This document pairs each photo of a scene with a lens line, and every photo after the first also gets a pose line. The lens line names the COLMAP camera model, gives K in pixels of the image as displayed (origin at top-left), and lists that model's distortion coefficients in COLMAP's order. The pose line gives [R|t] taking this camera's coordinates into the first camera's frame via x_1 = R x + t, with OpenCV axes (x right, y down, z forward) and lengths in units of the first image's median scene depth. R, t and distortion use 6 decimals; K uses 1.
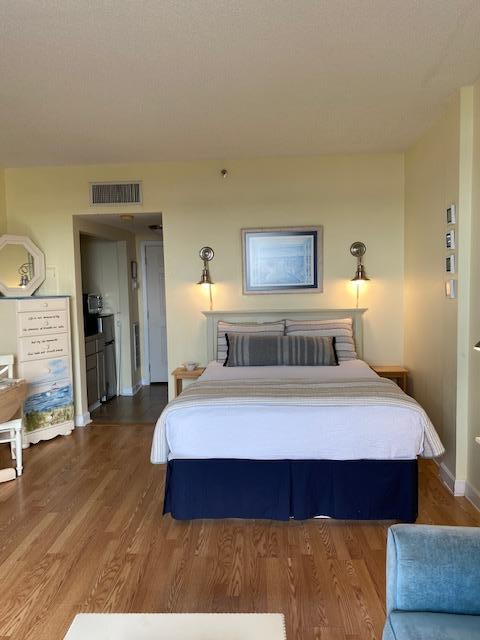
lens RADIAL K [[493.9, 0, 240.0], [0, 493.9, 320.0], [0, 0, 1]] dist [0.068738, 0.000034]
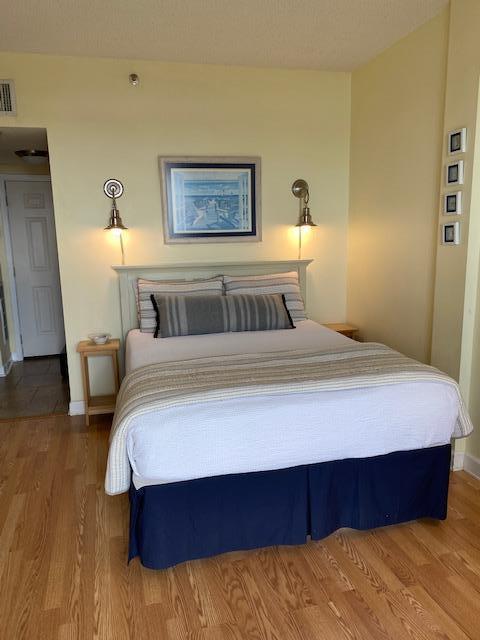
lens RADIAL K [[494.8, 0, 238.1], [0, 494.8, 323.5], [0, 0, 1]] dist [0.033515, -0.000453]
pose [[0.954620, -0.053501, 0.292982, -0.132291], [0.023631, 0.994238, 0.104560, -0.005801], [-0.296888, -0.092891, 0.950383, 0.227124]]
